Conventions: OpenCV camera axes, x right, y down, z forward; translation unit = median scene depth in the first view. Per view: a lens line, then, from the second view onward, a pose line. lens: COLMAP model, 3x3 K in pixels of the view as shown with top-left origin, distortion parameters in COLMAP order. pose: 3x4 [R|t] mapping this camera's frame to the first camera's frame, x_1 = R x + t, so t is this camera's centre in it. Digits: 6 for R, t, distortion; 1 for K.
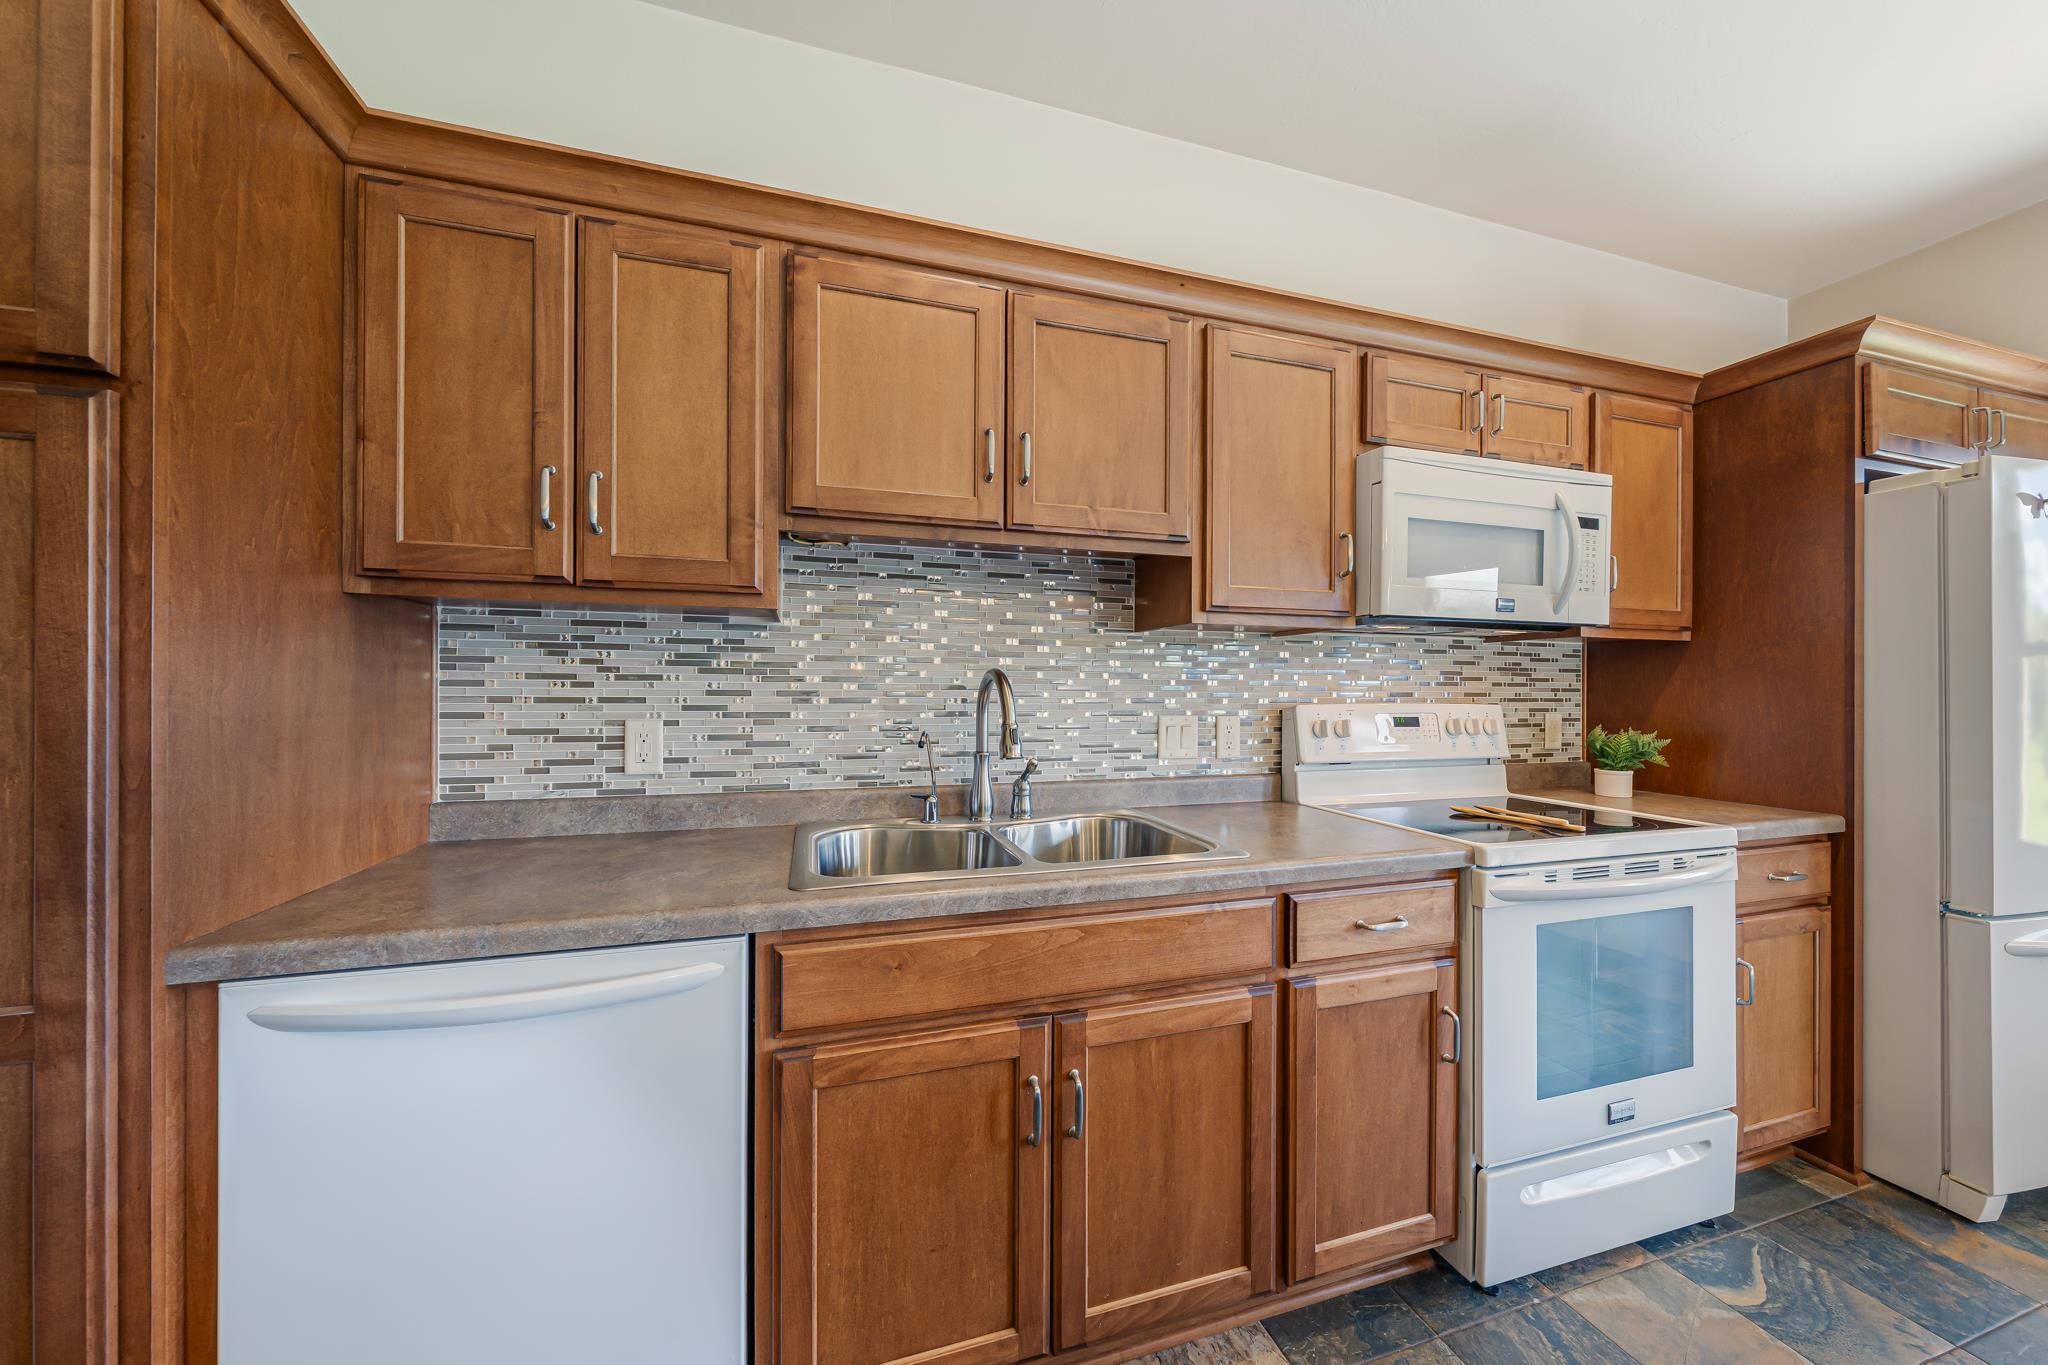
lens RADIAL K [[698.9, 0, 1023.1], [0, 698.9, 687.4], [0, 0, 1]] dist [-0.003945, 0.000012]
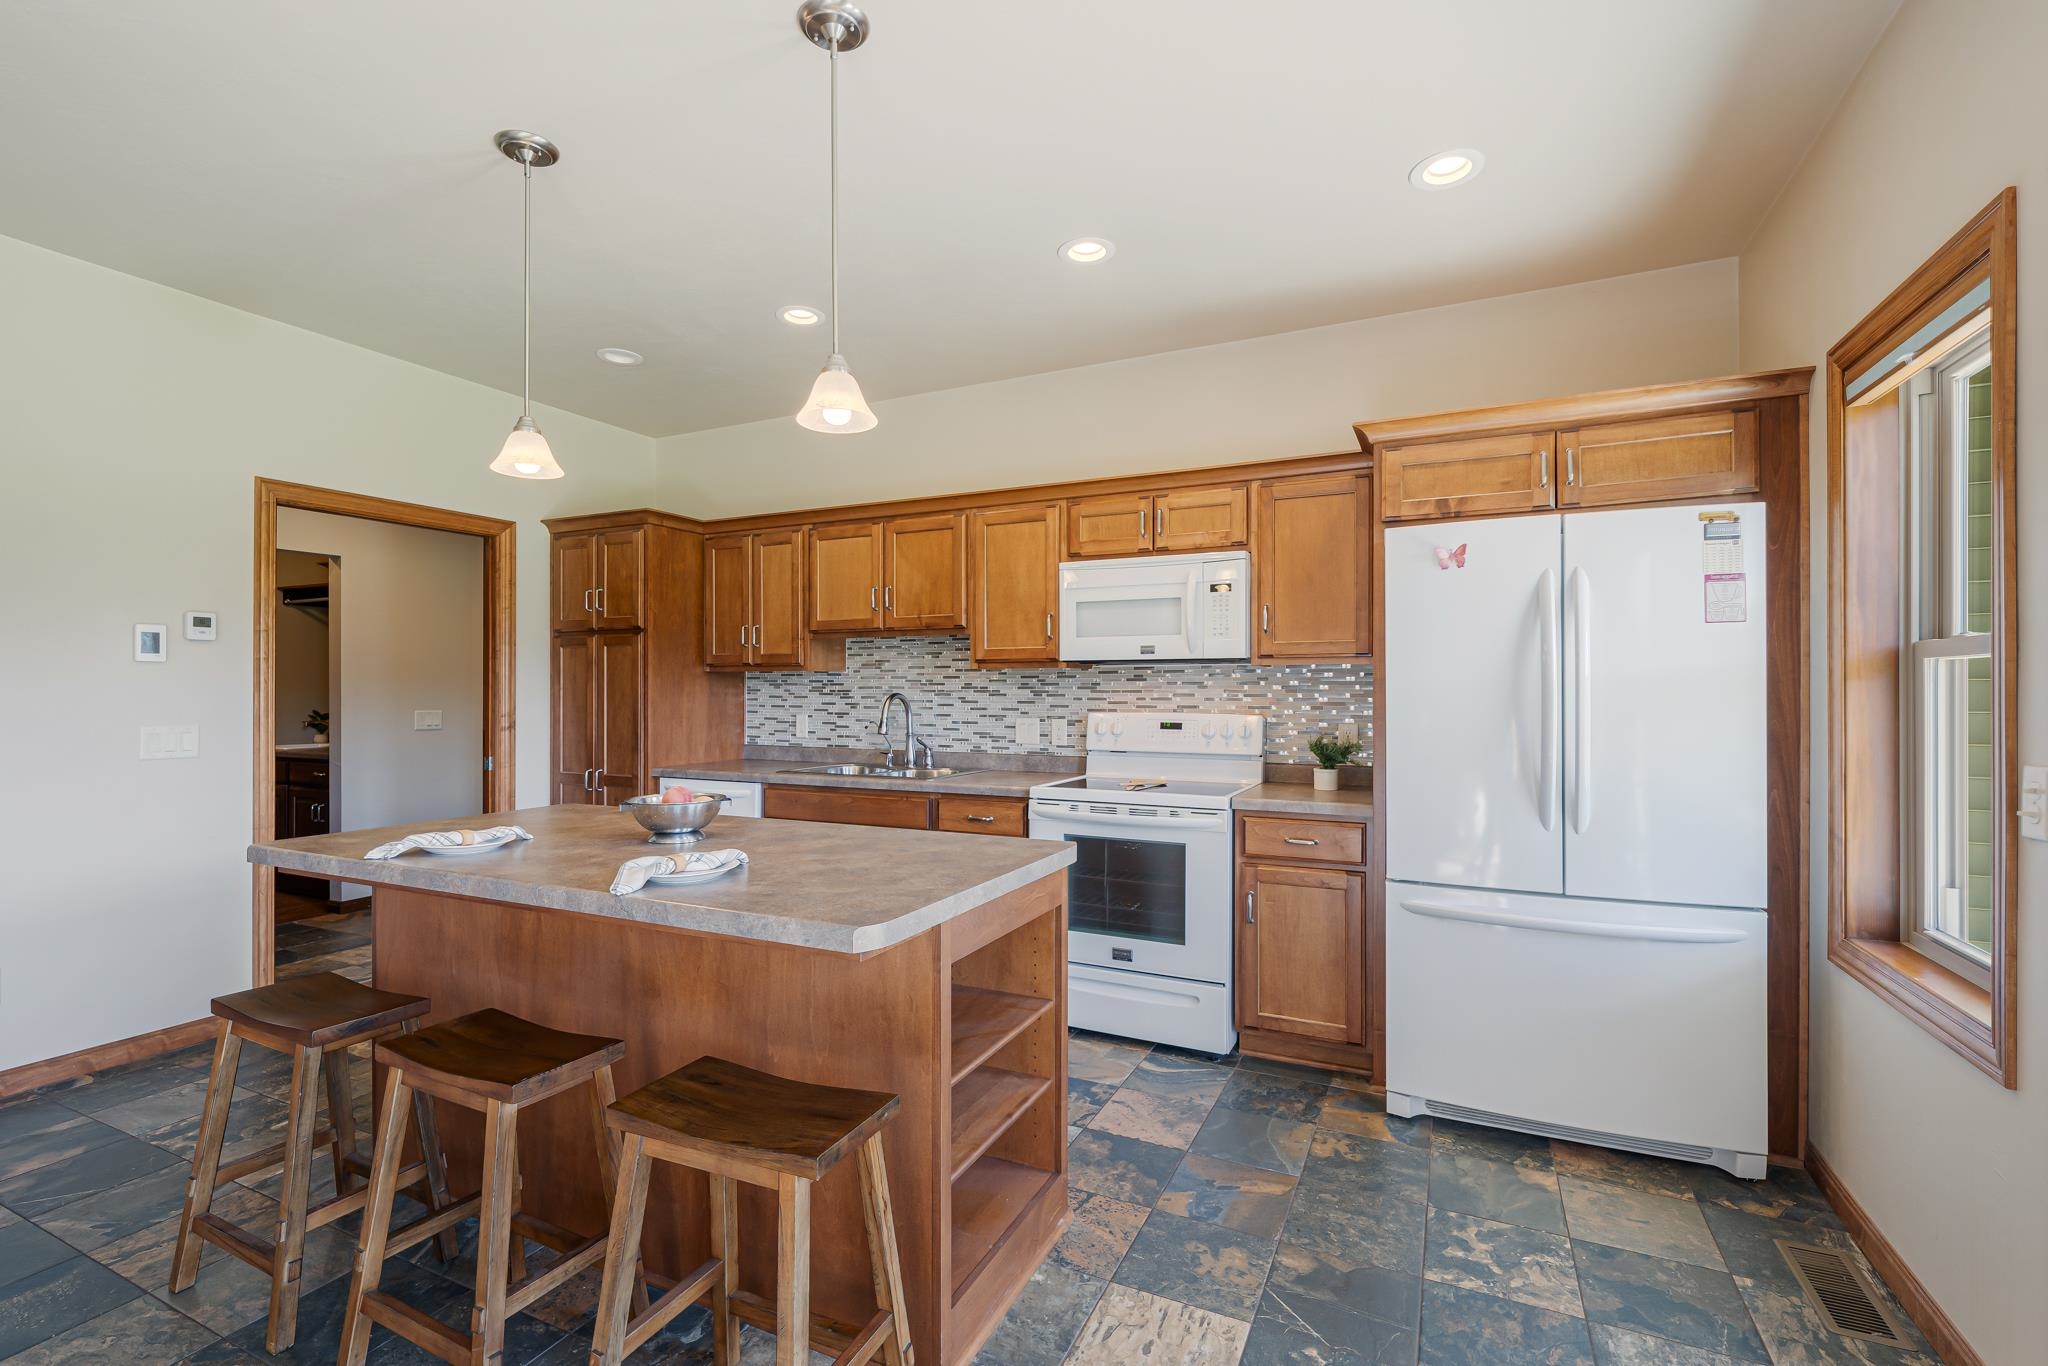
lens RADIAL K [[891.1, 0, 1029.4], [0, 891.1, 691.1], [0, 0, 1]] dist [0.000209, 0.000060]
pose [[0.739957, -0.003798, -0.672643, 2.073746], [0.002768, 0.999993, -0.002601, -0.024036], [0.672648, 0.000063, 0.739962, -0.728647]]
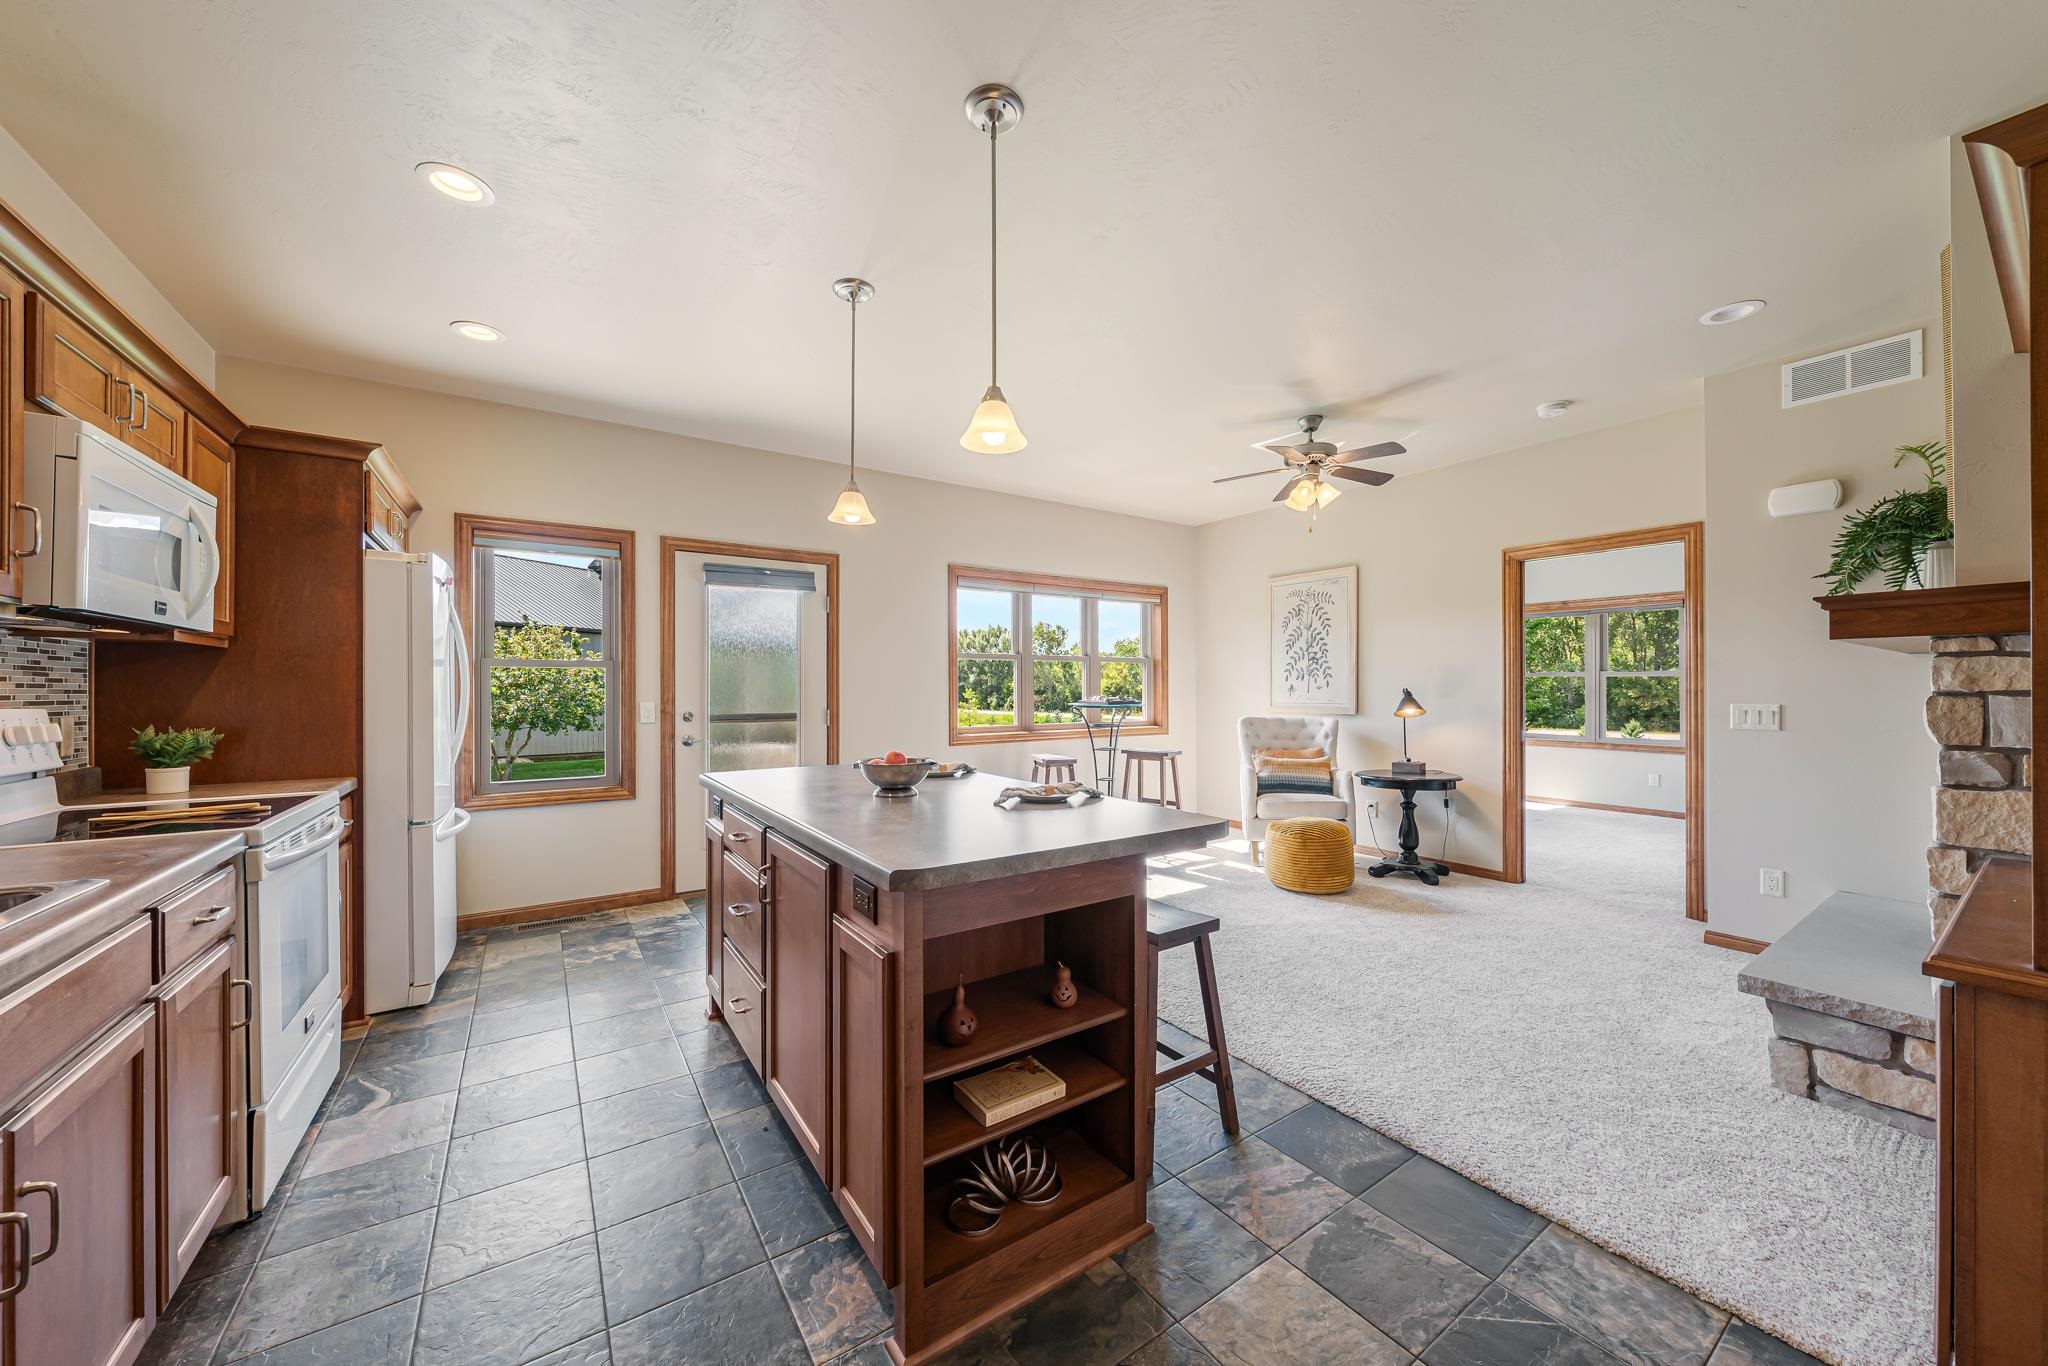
lens RADIAL K [[728.0, 0, 1027.3], [0, 728.0, 691.7], [0, 0, 1]] dist [-0.002423, -0.000270]
pose [[-0.298757, -0.007513, 0.954300, -0.773763], [-0.000135, 0.999969, 0.007830, -0.005443], [-0.954329, 0.002210, -0.298749, 0.131684]]
